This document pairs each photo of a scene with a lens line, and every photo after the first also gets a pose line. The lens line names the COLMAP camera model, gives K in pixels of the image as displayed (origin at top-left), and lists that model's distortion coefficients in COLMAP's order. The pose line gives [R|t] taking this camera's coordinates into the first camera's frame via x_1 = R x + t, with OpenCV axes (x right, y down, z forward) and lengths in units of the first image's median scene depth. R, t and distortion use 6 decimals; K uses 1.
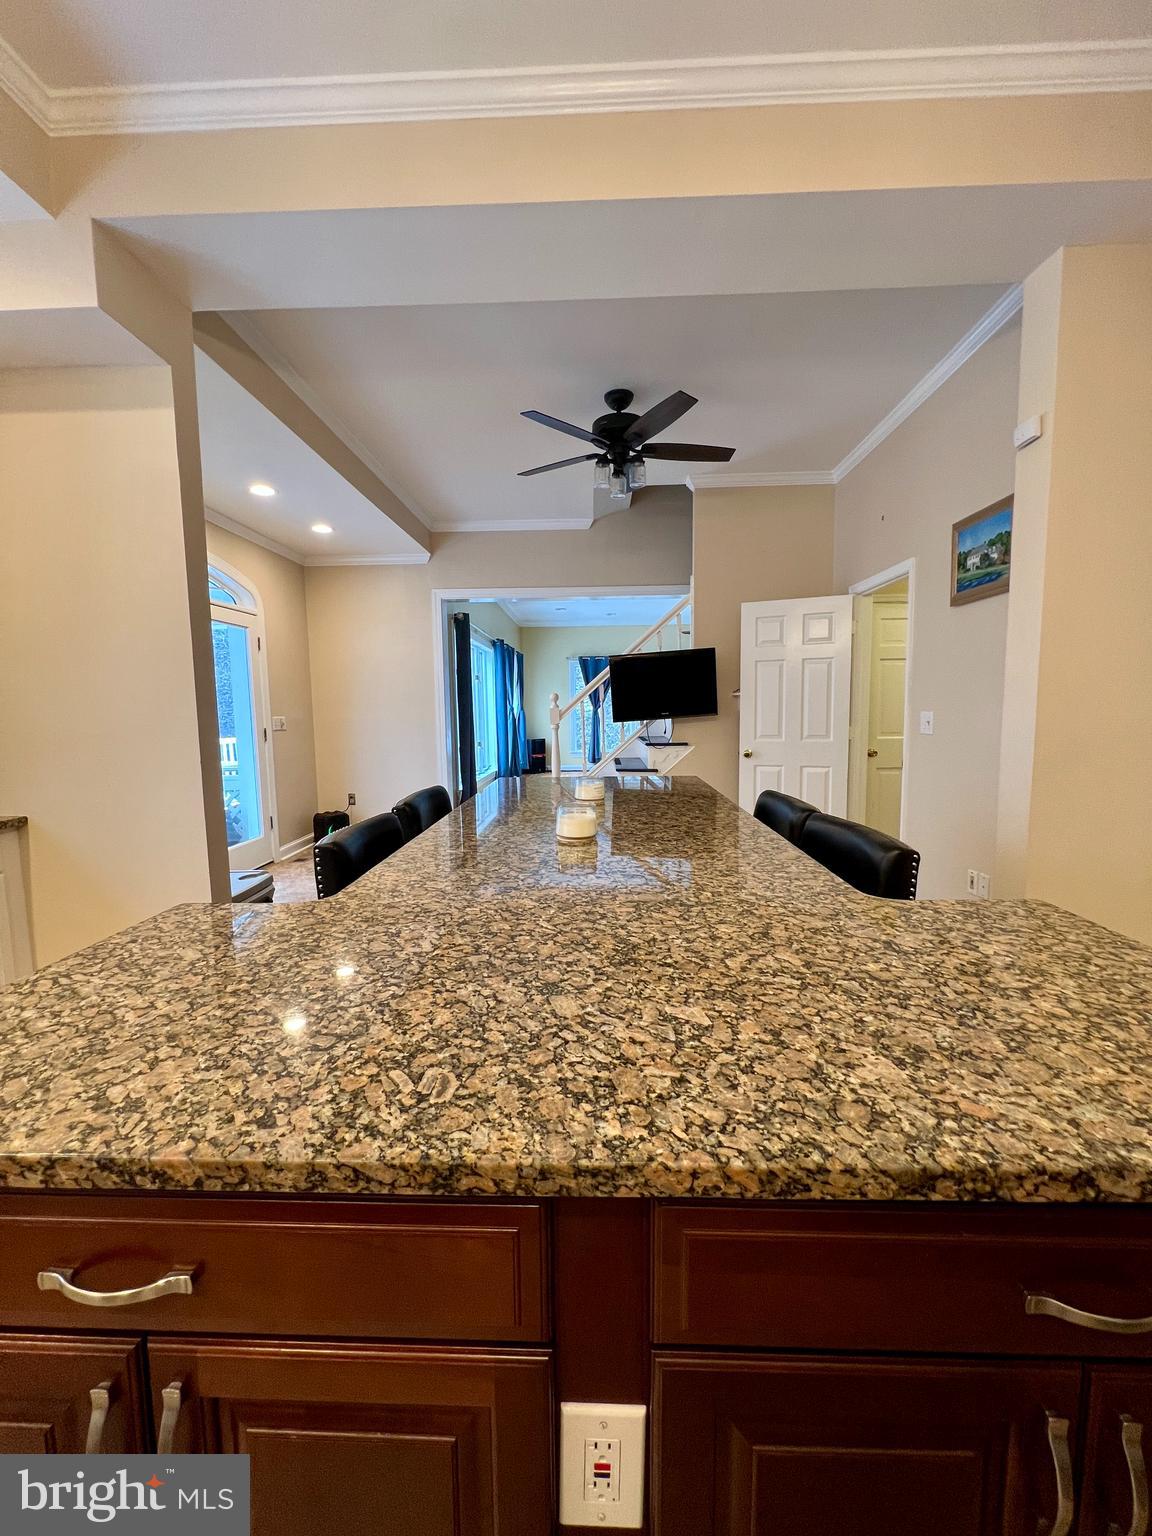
lens RADIAL K [[614.3, 0, 576.5], [0, 614.3, 766.0], [0, 0, 1]] dist [-0.002451, 0.000056]
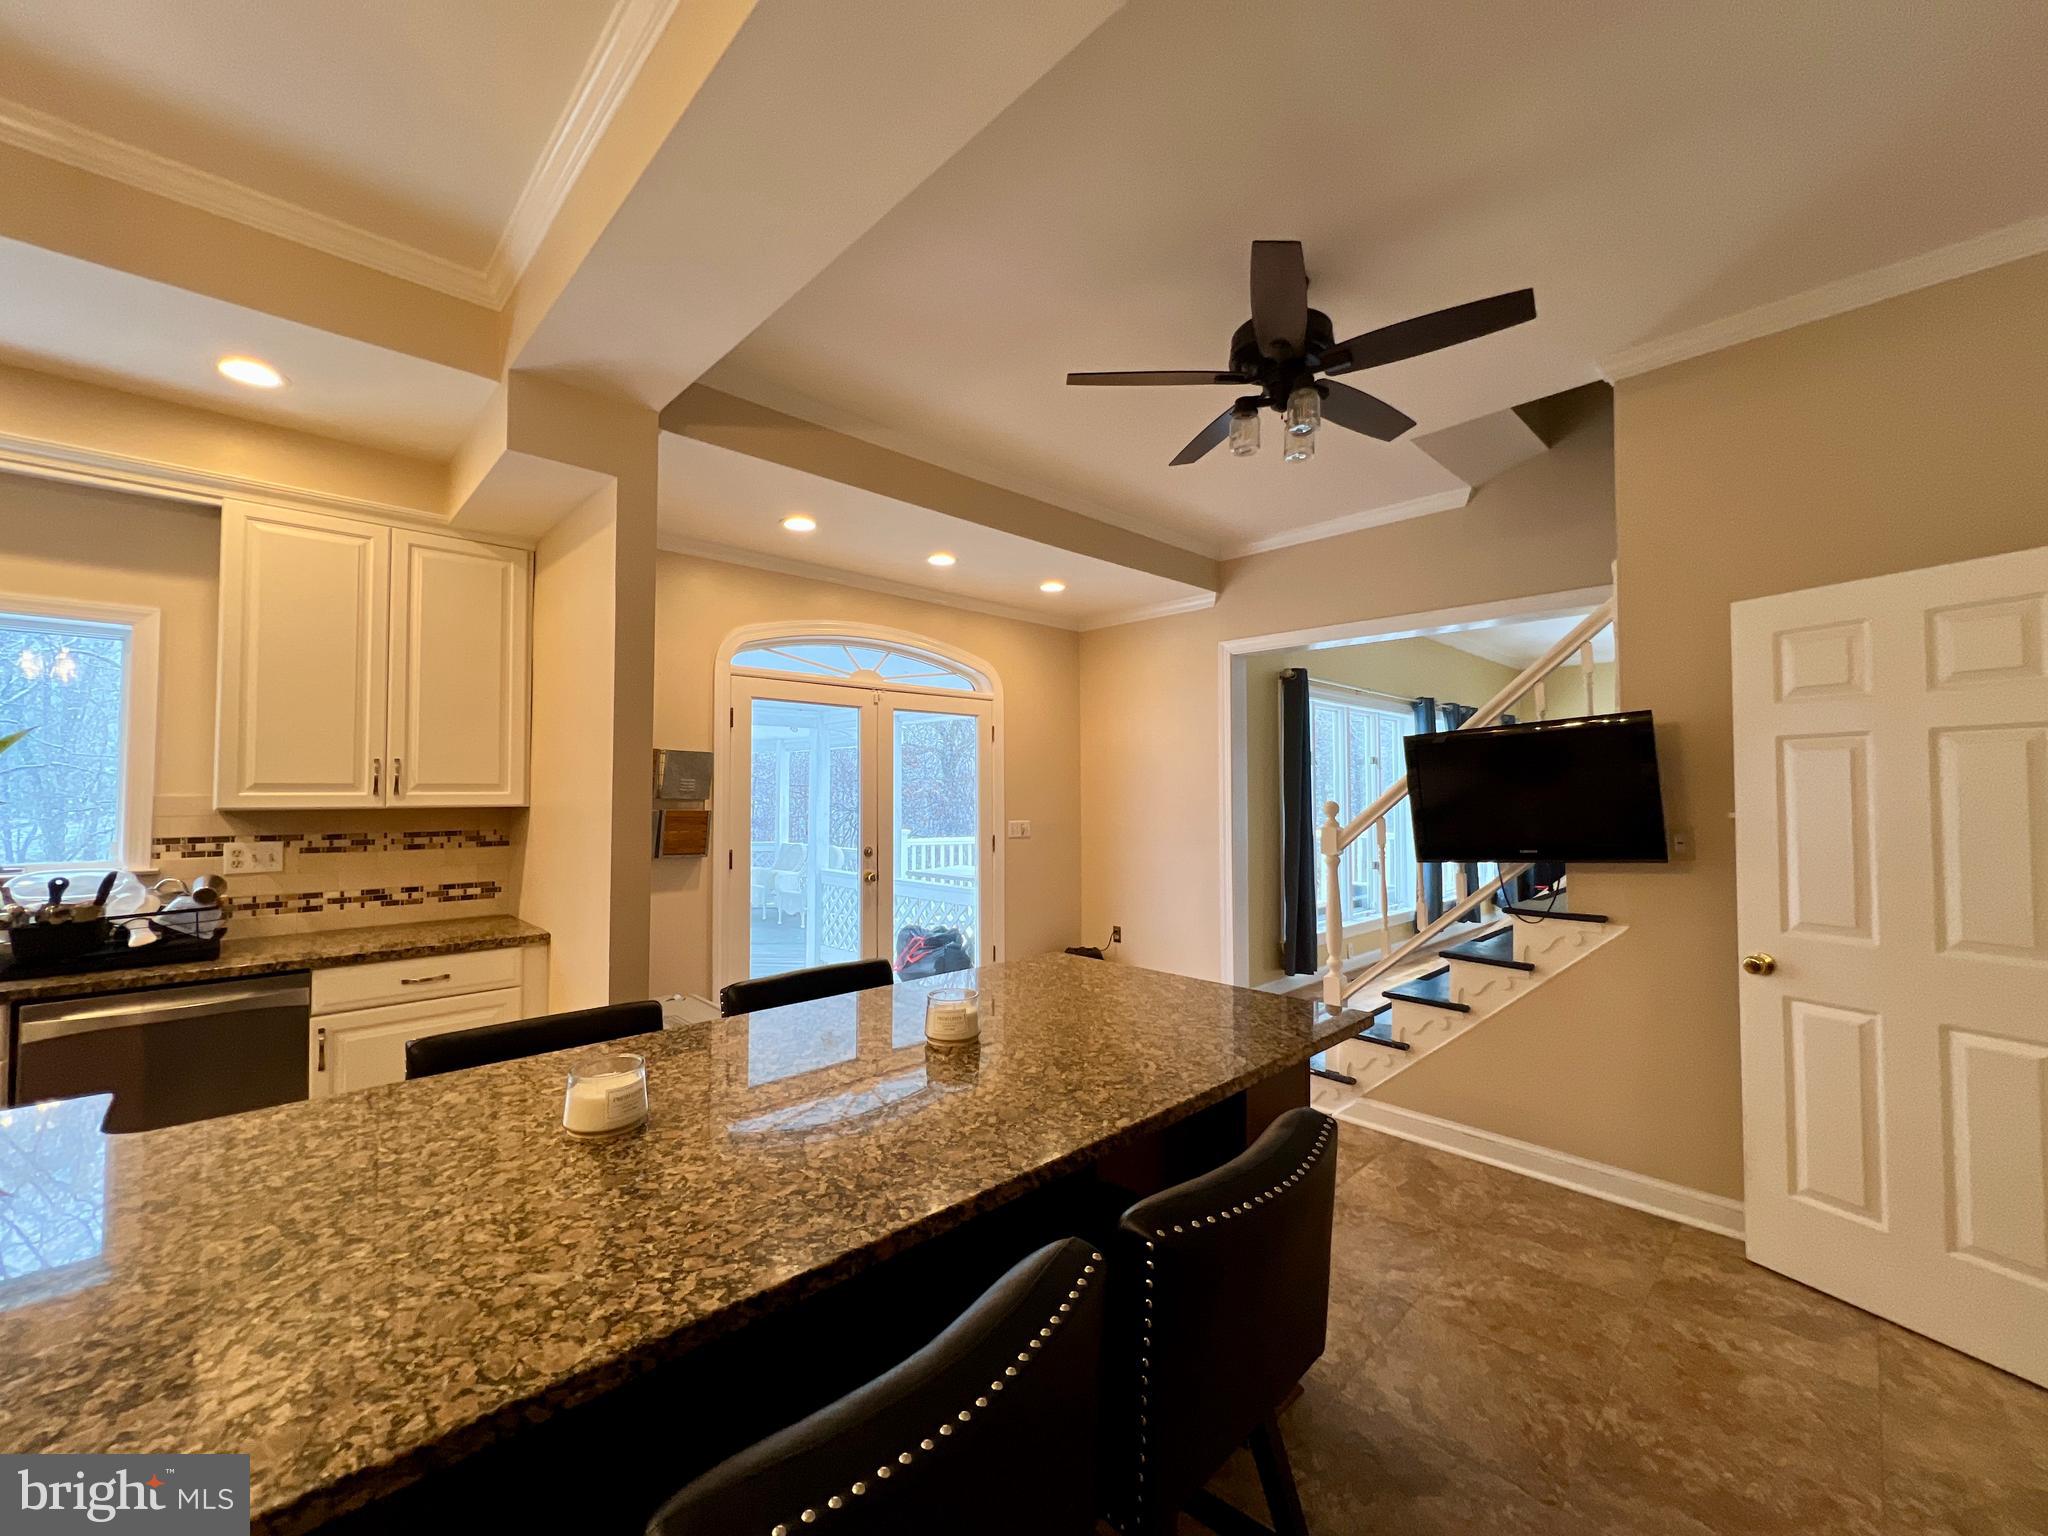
lens RADIAL K [[817.1, 0, 1022.1], [0, 817.1, 766.7], [0, 0, 1]] dist [-0.004486, 0.000739]
pose [[0.718251, -0.007239, -0.695746, 1.328243], [-0.075633, 0.993208, -0.088413, -0.284988], [0.691661, 0.116124, 0.712826, 1.171377]]
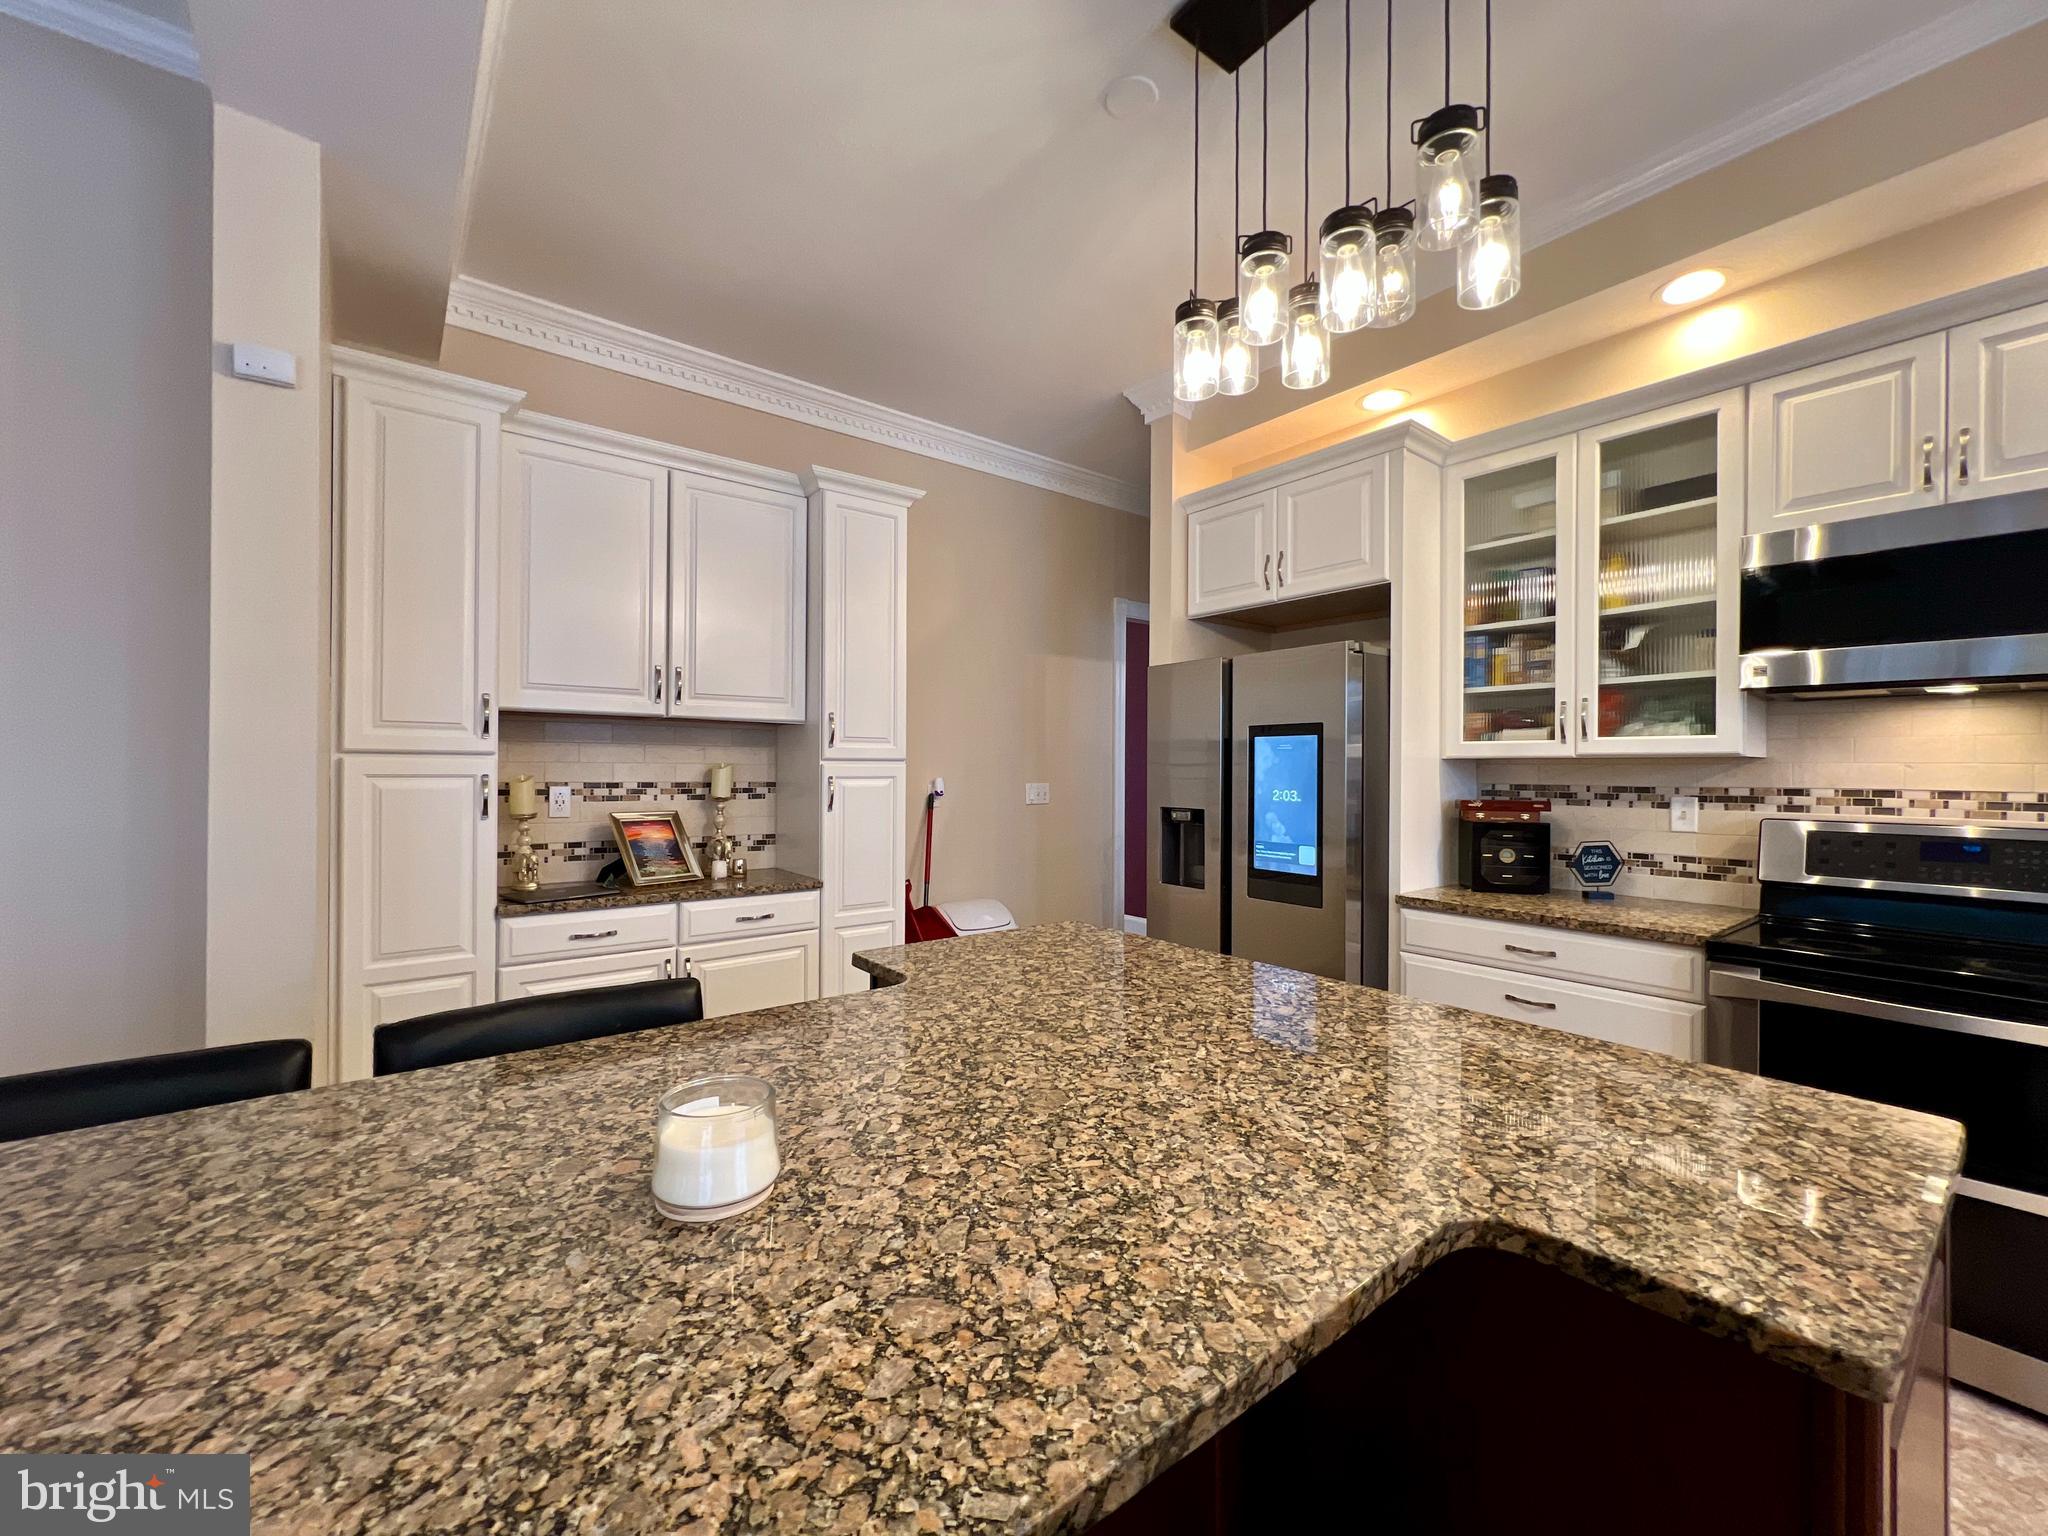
lens RADIAL K [[819.1, 0, 1023.9], [0, 819.1, 767.5], [0, 0, 1]] dist [-0.002451, 0.000056]
pose [[-0.644082, 0.012073, 0.764861, -0.794345], [0.075206, 0.996031, 0.047609, -0.222975], [-0.761250, 0.088186, -0.642434, 1.928515]]
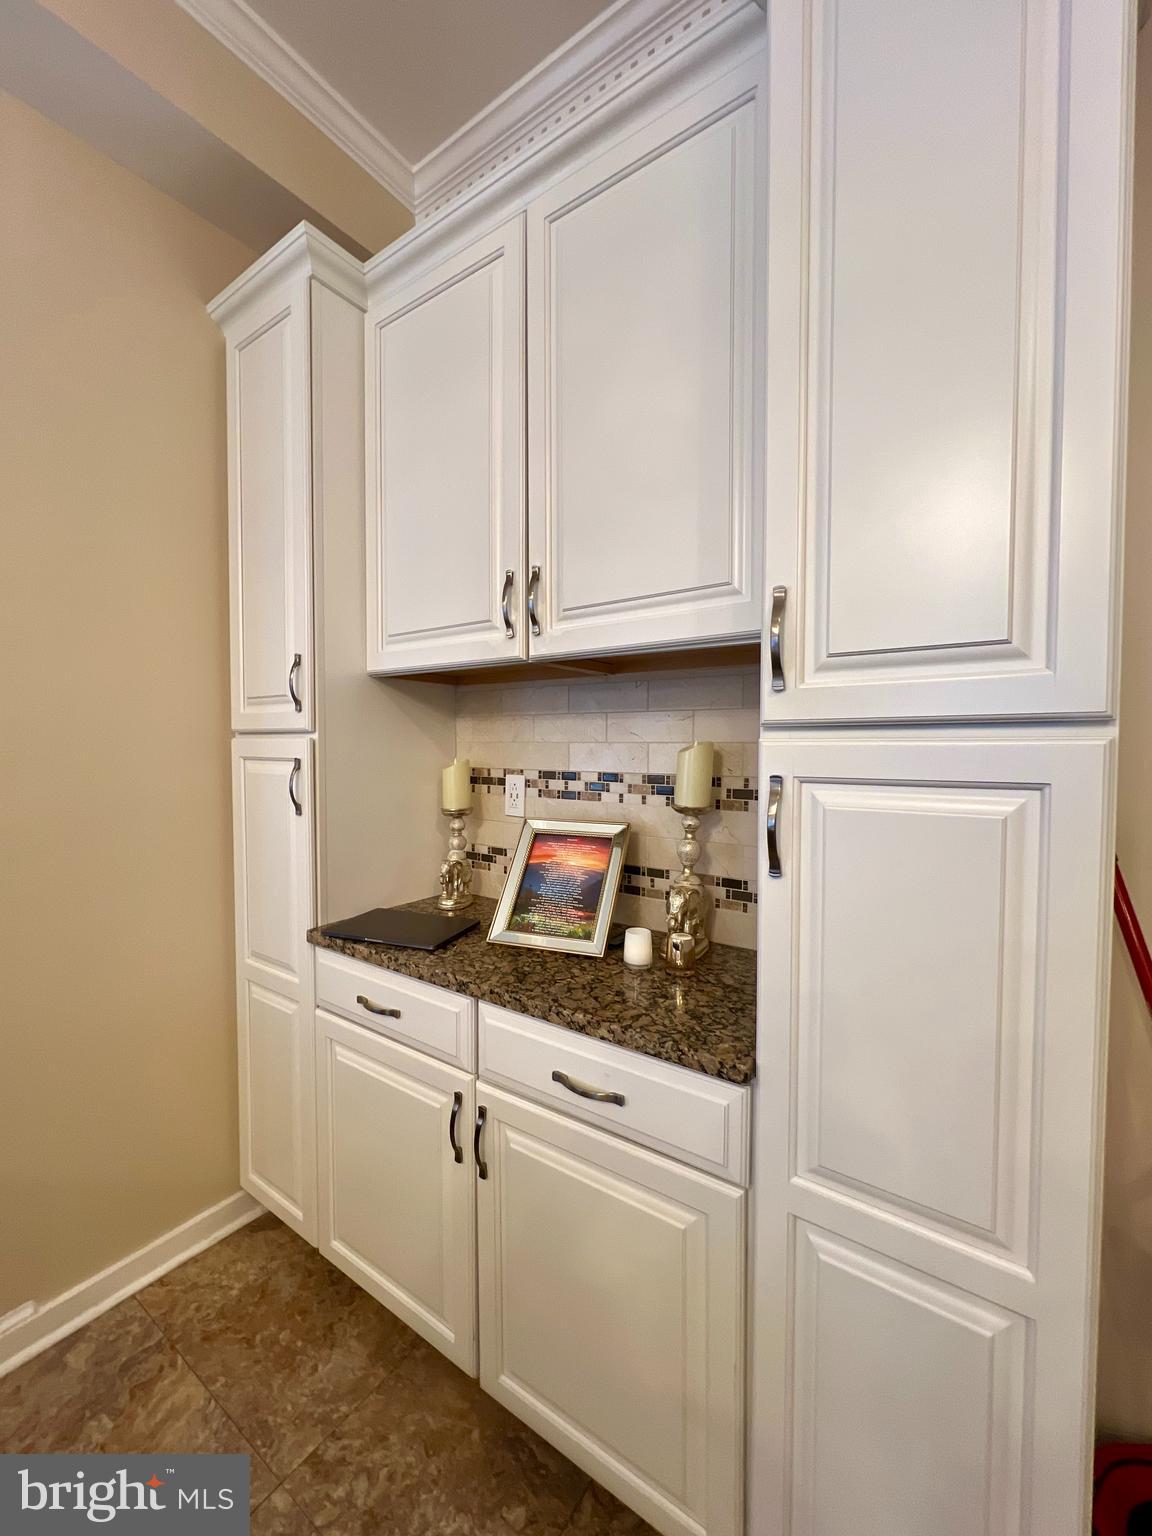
lens RADIAL K [[614.3, 0, 573.8], [0, 614.3, 768.1], [0, 0, 1]] dist [-0.002451, 0.000056]
pose [[0.548866, -0.013240, 0.835805, 1.188906], [0.067303, 0.997328, -0.028398, -0.104877], [-0.833196, 0.071840, 0.548291, 0.318923]]
